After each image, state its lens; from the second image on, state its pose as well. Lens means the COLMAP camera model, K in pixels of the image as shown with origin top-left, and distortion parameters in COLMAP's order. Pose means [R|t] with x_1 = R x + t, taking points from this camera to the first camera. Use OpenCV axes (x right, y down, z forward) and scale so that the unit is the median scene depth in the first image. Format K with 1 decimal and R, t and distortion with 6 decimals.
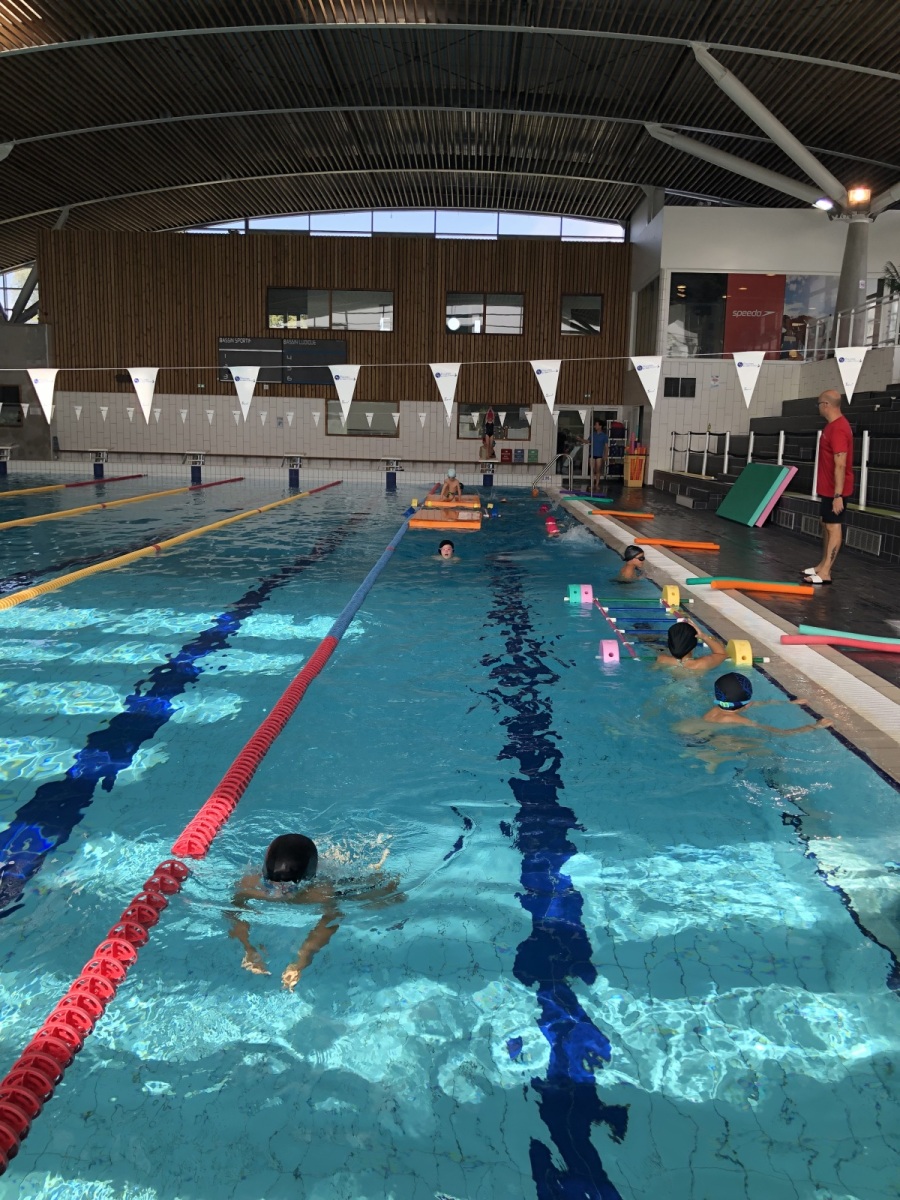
lens RADIAL K [[972.7, 0, 465.0], [0, 972.7, 608.9], [0, 0, 1]] dist [-0.003243, -0.007624]
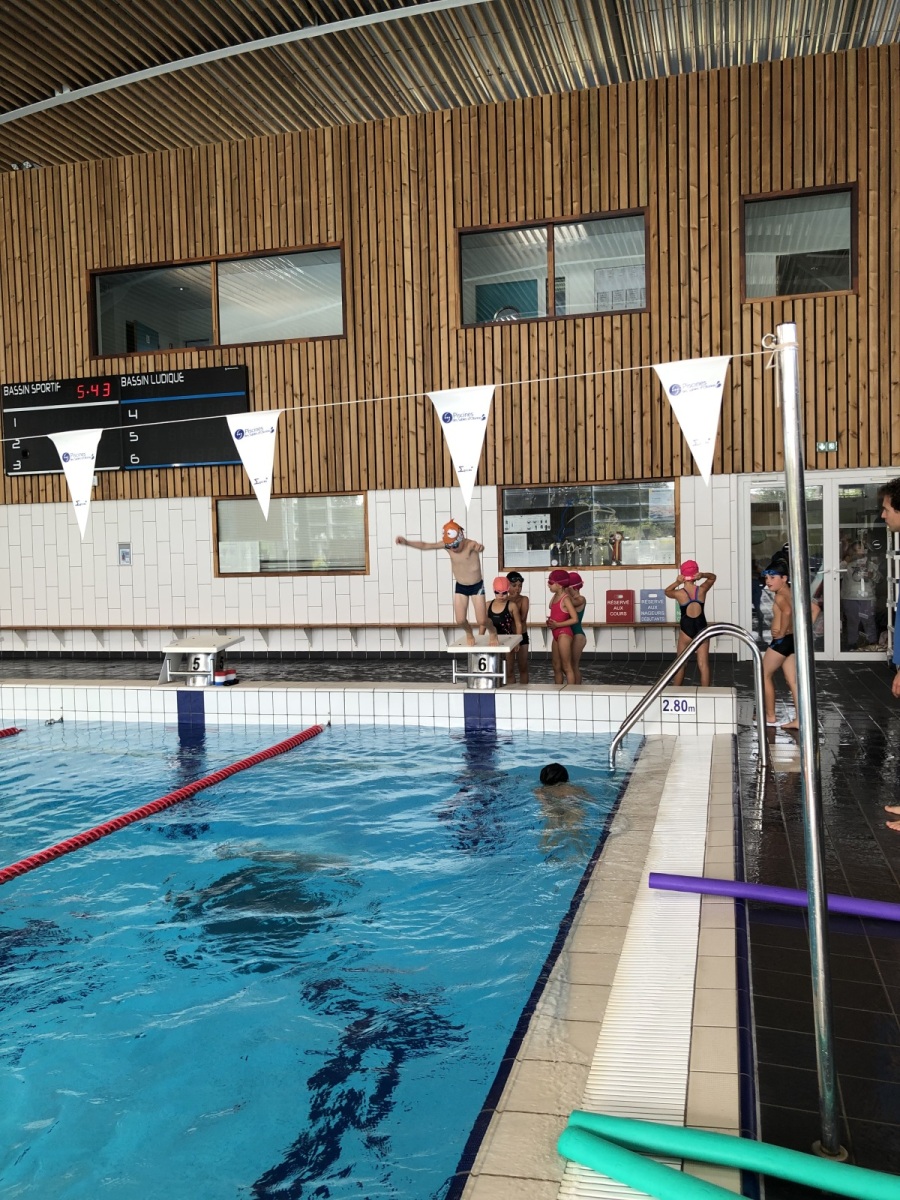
lens RADIAL K [[969.1, 0, 456.6], [0, 969.1, 602.0], [0, 0, 1]] dist [0.005736, -0.002816]
pose [[0.968071, -0.035472, -0.248155, 0.085295], [0.002818, 0.991415, -0.130726, -0.119052], [0.250662, 0.125852, 0.959859, 0.660126]]
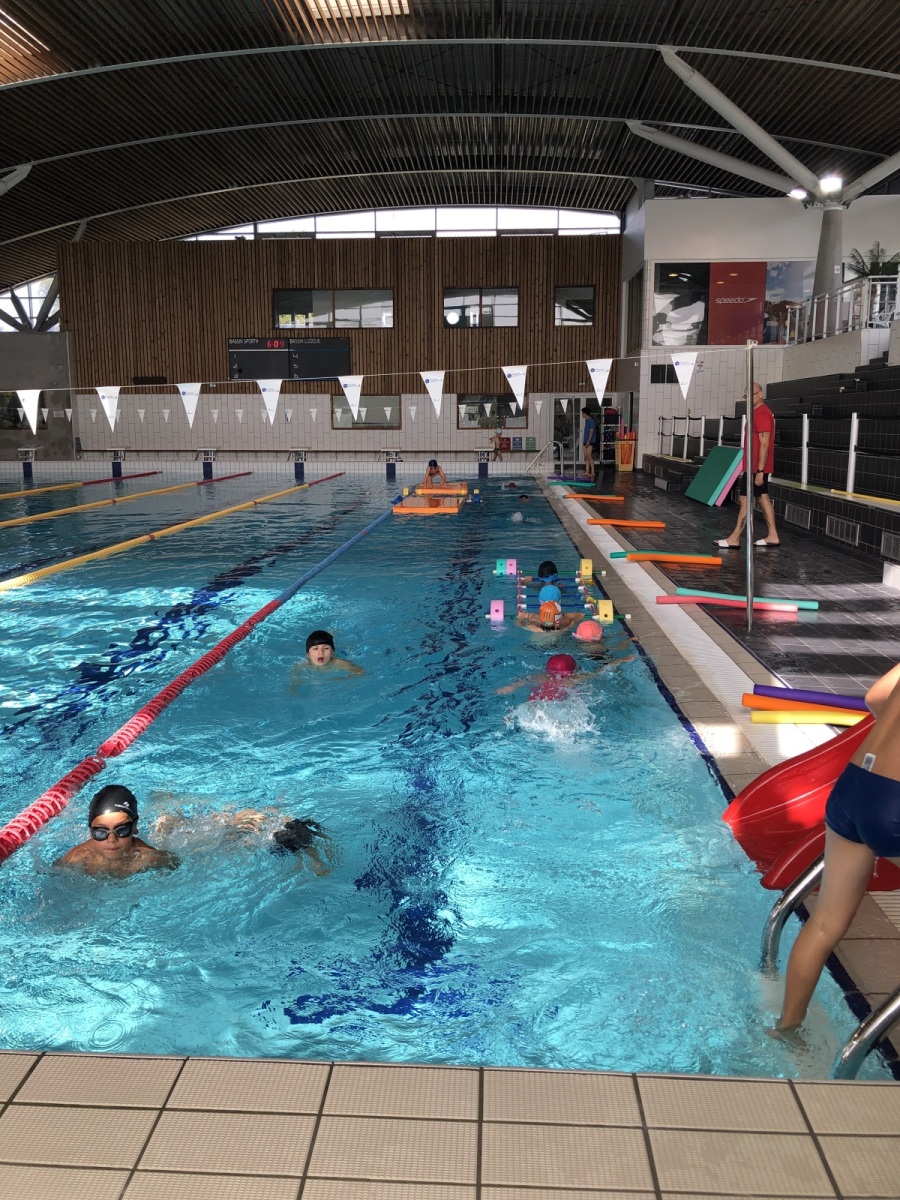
lens RADIAL K [[969.4, 0, 450.0], [0, 969.4, 600.0], [0, 0, 1]] dist [-0.005499, -0.003925]
pose [[0.998845, -0.020053, -0.043673, 0.028366], [0.020208, 0.999791, 0.003111, 0.005178], [0.043601, -0.003990, 0.999041, -0.040778]]
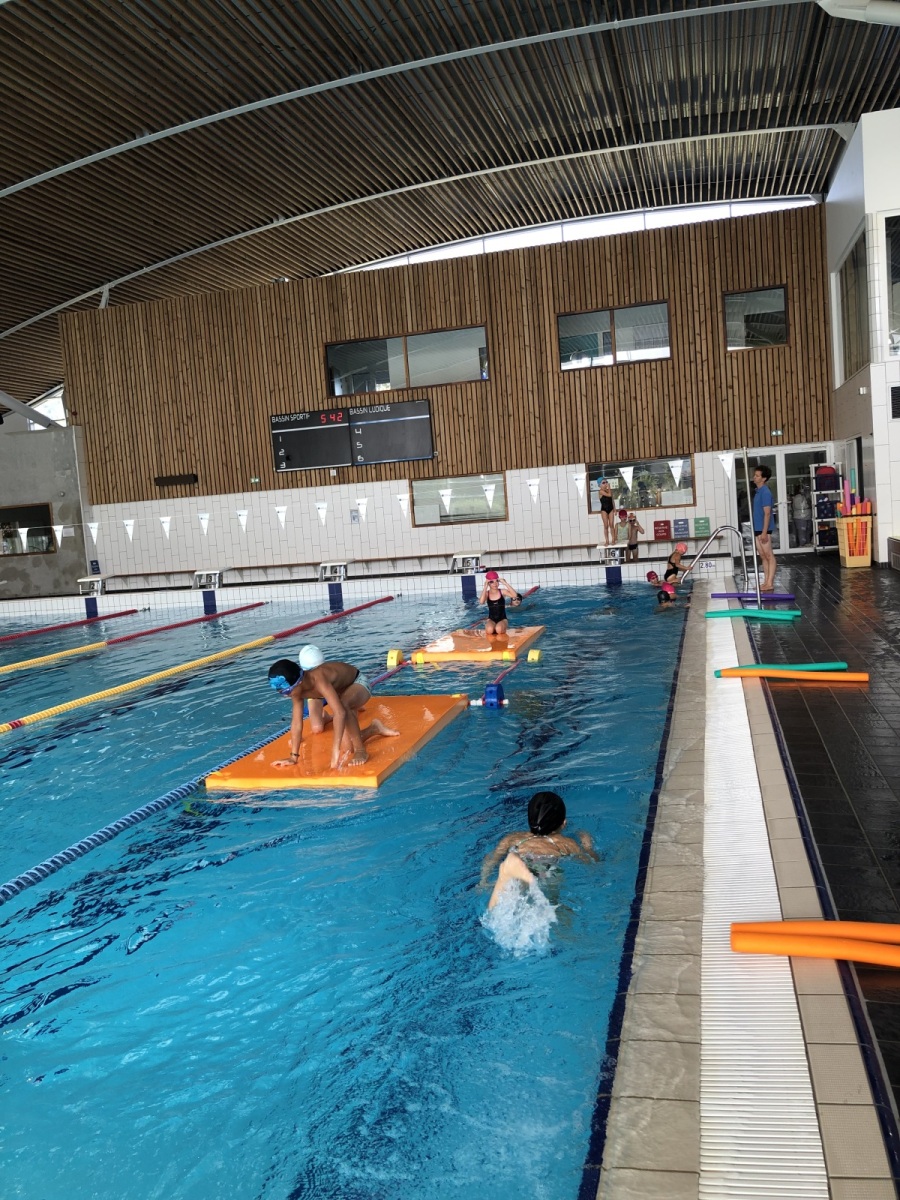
lens RADIAL K [[968.4, 0, 450.0], [0, 968.4, 600.0], [0, 0, 1]] dist [0.010635, -0.013646]
pose [[0.964408, -0.076566, -0.253092, 0.075475], [0.055772, 0.994527, -0.088346, -0.061506], [0.258472, 0.071086, 0.963400, 0.325789]]
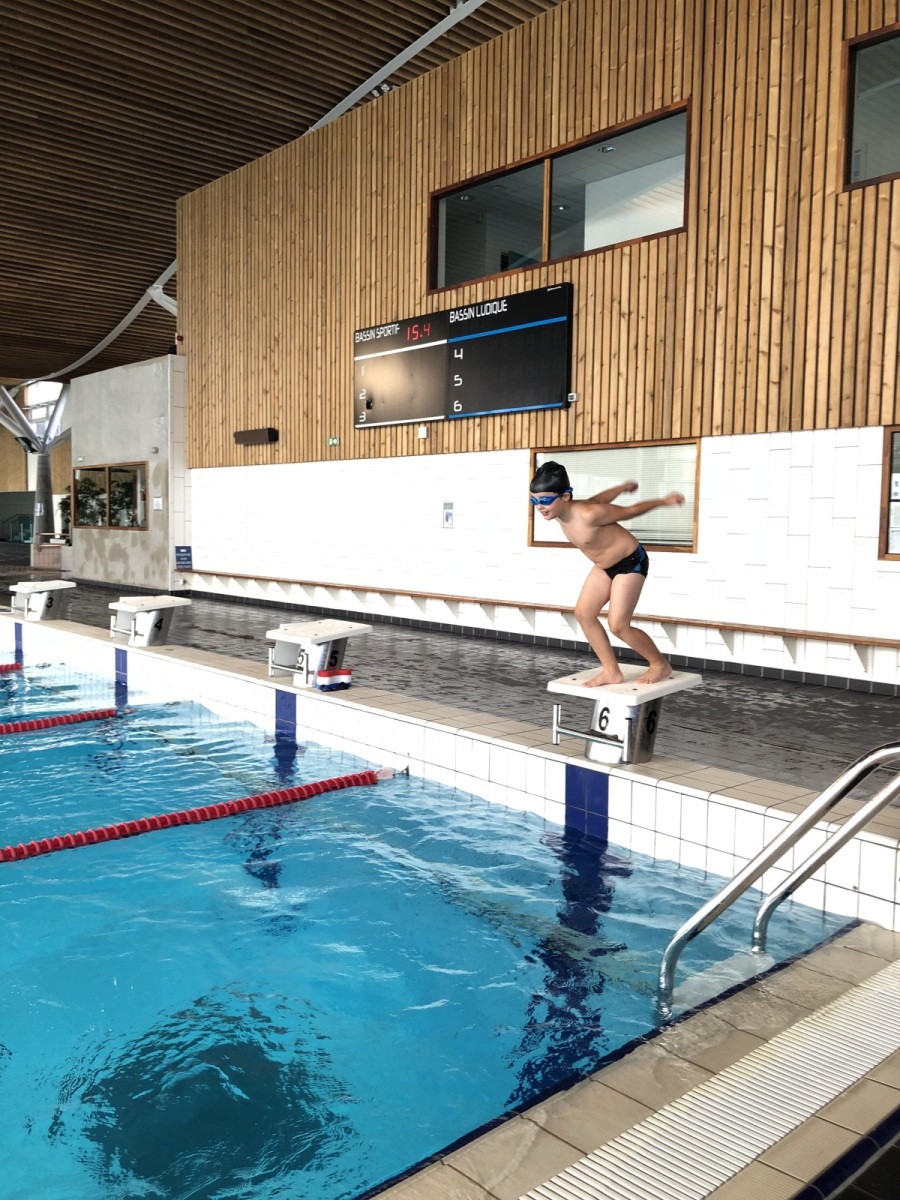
lens RADIAL K [[969.4, 0, 450.0], [0, 969.4, 600.0], [0, 0, 1]] dist [-0.005499, -0.003925]
pose [[0.675693, 0.044041, -0.735867, 0.124509], [-0.131239, 0.989454, -0.061290, -0.144656], [0.725407, 0.137987, 0.674347, 0.805618]]
